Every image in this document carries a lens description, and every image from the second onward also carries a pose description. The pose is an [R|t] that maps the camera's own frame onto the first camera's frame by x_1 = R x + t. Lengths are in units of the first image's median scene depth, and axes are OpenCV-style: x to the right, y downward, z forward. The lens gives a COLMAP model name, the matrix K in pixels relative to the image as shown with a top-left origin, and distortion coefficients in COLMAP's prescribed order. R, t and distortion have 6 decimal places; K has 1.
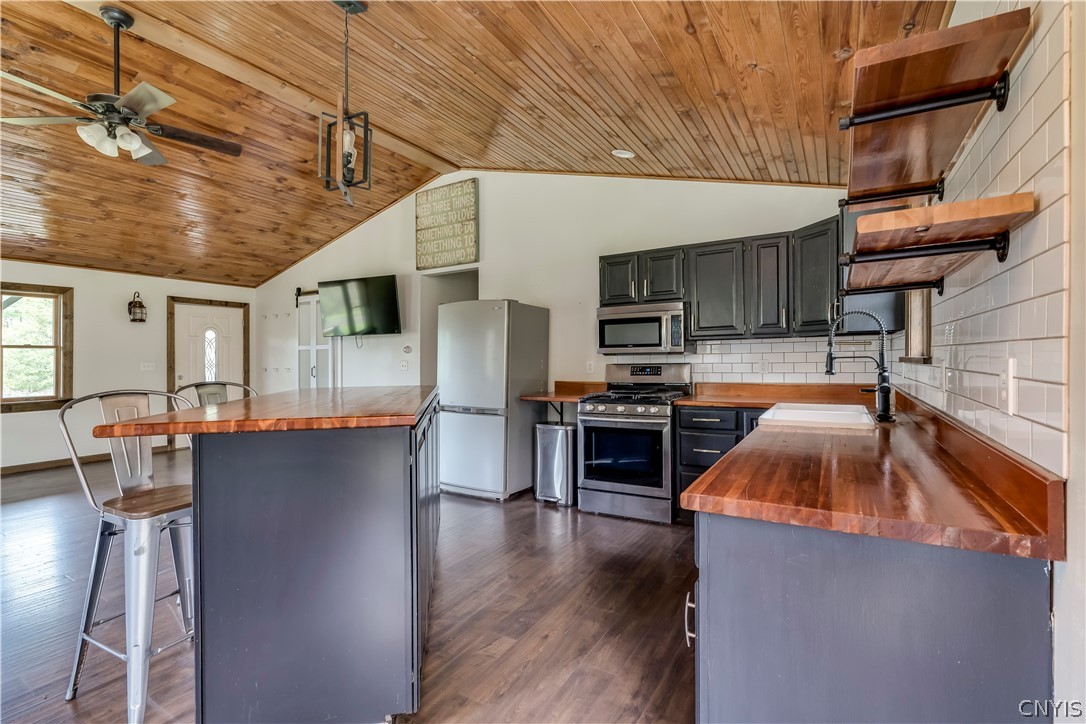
lens RADIAL K [[491.2, 0, 542.9], [0, 491.2, 362.2], [0, 0, 1]] dist [-0.010425, 0.004285]
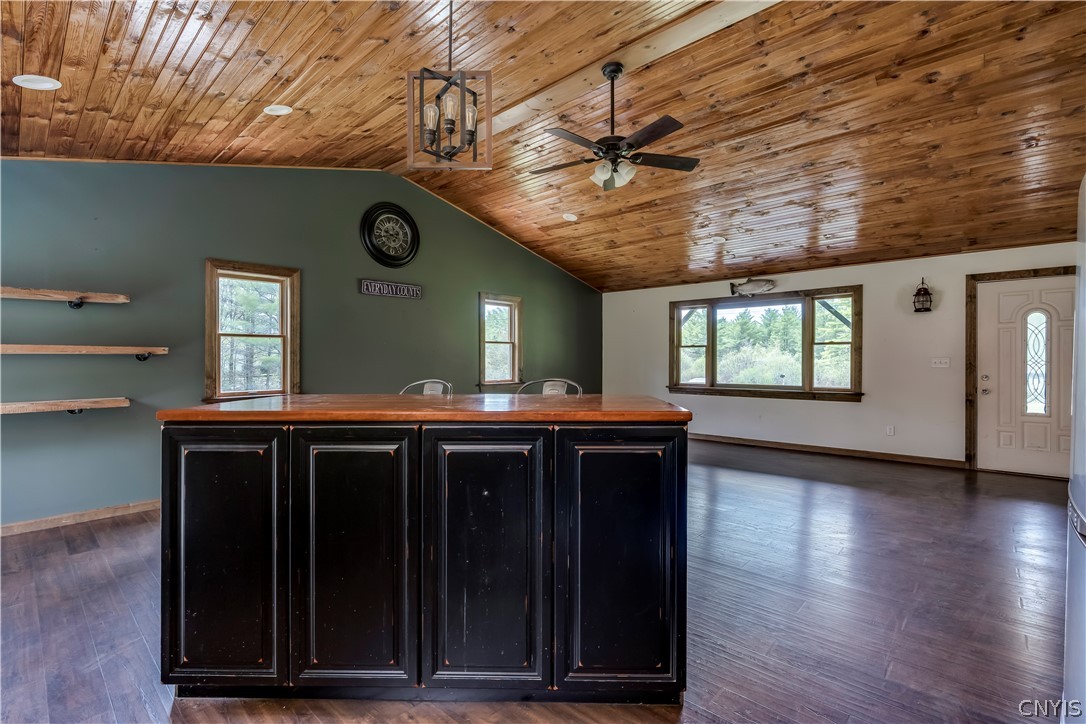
lens RADIAL K [[491.2, 0, 540.7], [0, 491.2, 354.2], [0, 0, 1]] dist [-0.010425, 0.004285]
pose [[-0.188434, -0.002856, -0.982082, 0.172803], [-0.004115, 0.999989, -0.002119, -0.001588], [0.982077, 0.003642, -0.188444, 0.530037]]
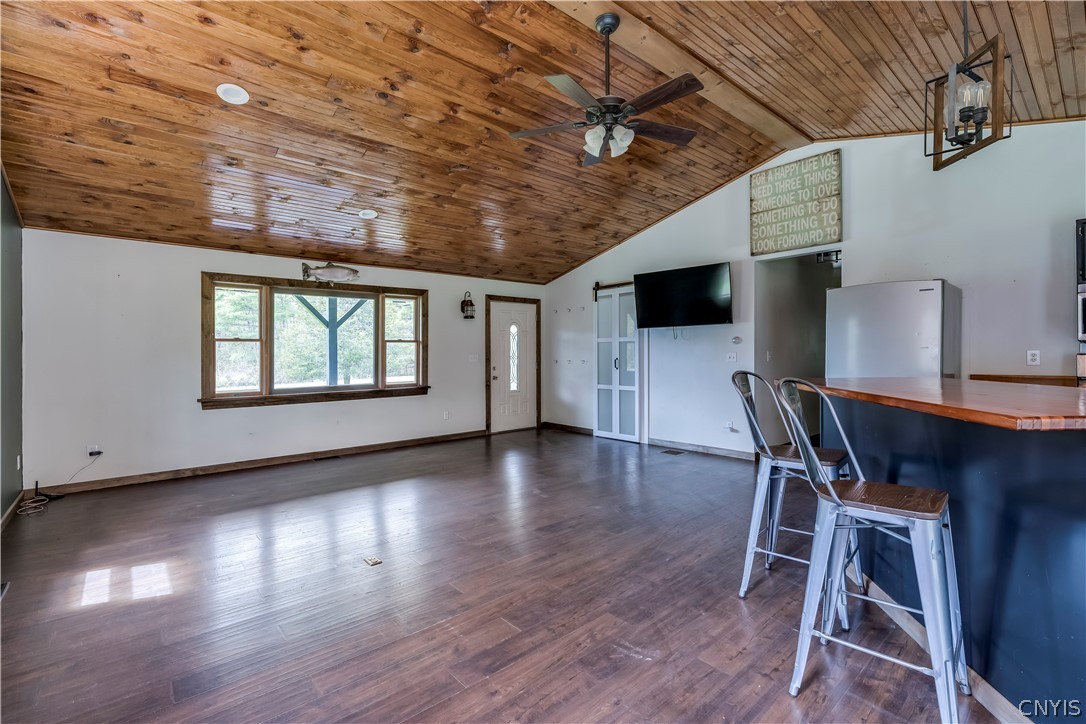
lens RADIAL K [[491.2, 0, 538.3], [0, 491.2, 355.7], [0, 0, 1]] dist [-0.010425, 0.004285]
pose [[0.951291, -0.001660, -0.308291, -0.356330], [0.001367, 0.999998, -0.001167, 0.004734], [0.308293, 0.000689, 0.951291, -0.023662]]
